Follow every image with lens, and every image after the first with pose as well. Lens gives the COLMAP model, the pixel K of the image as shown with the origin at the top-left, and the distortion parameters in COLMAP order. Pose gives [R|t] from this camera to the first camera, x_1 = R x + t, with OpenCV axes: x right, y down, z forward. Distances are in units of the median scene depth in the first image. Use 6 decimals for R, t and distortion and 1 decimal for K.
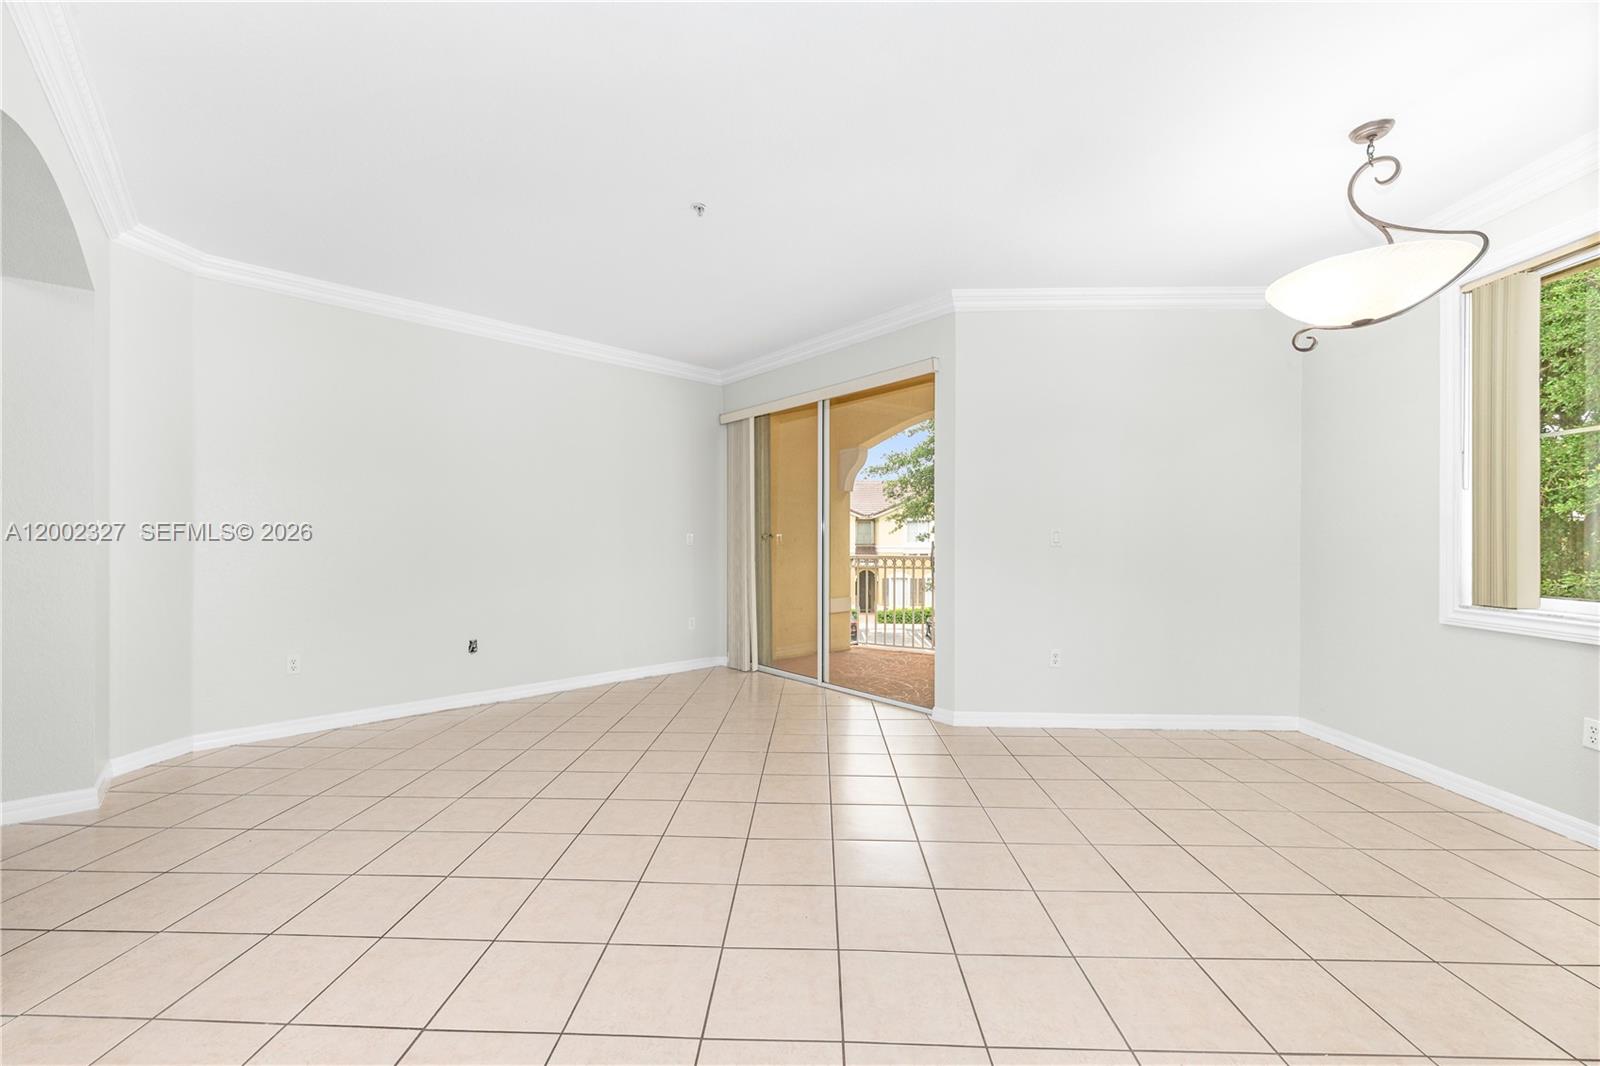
lens RADIAL K [[639.6, 0, 793.1], [0, 639.6, 540.7], [0, 0, 1]] dist [0.012337, -0.000110]
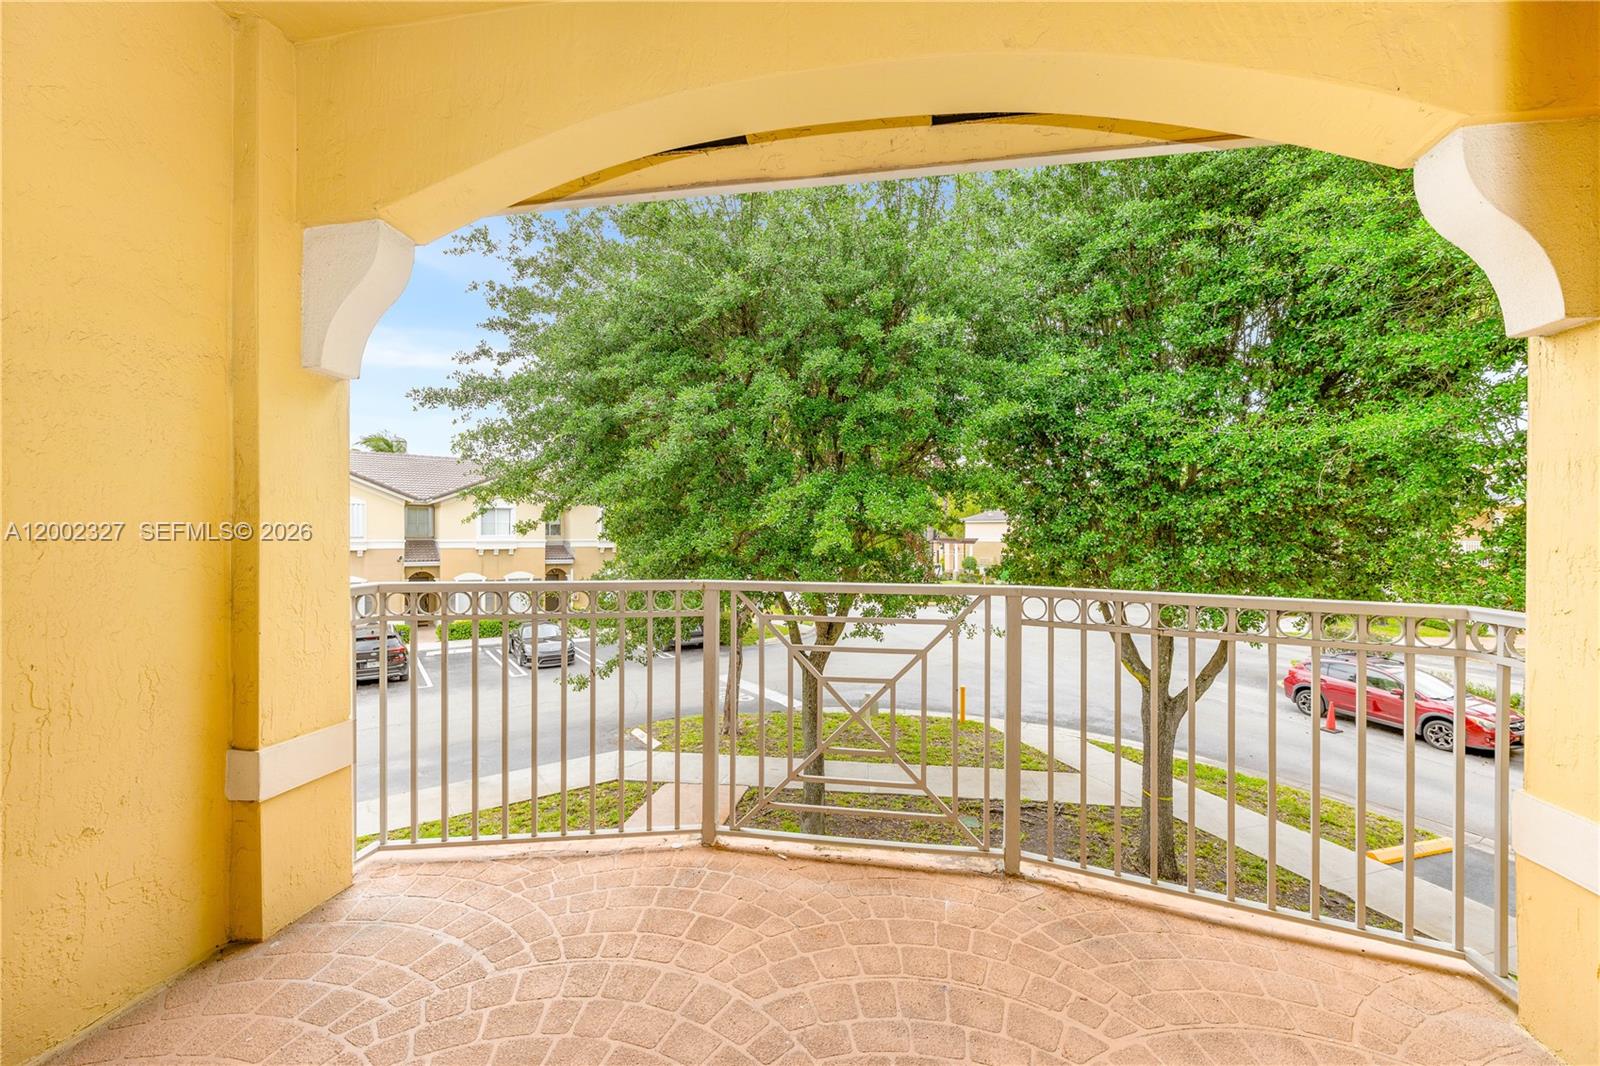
lens RADIAL K [[648.0, 0, 800.0], [0, 648.0, 533.0], [0, 0, 1]] dist [0.000370, -0.000014]
pose [[0.801557, -0.004970, 0.597898, 0.025122], [0.003960, 0.999988, 0.003002, -0.000547], [-0.597906, -0.000038, 0.801566, 0.200230]]
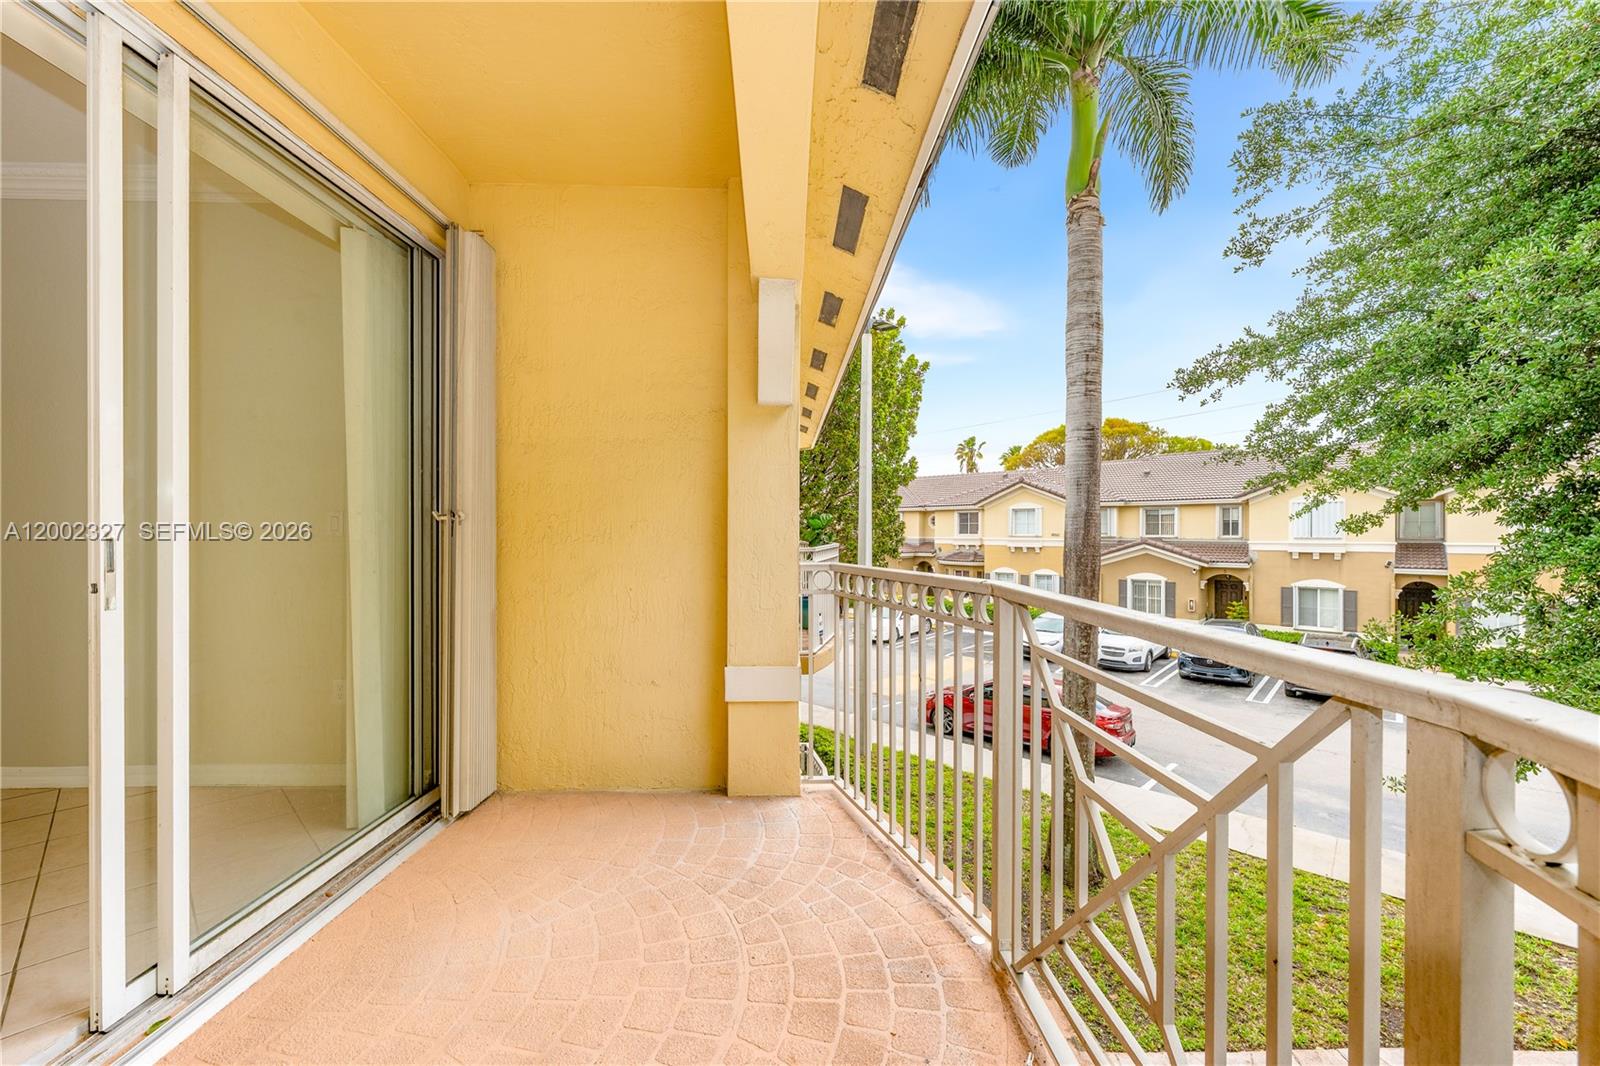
lens RADIAL K [[639.6, 0, 793.1], [0, 639.6, 540.7], [0, 0, 1]] dist [0.012337, -0.000110]
pose [[0.733844, 0.008490, -0.679265, 0.124089], [-0.001778, 0.999942, 0.010576, 0.001531], [0.679316, -0.006553, 0.733817, 0.229756]]
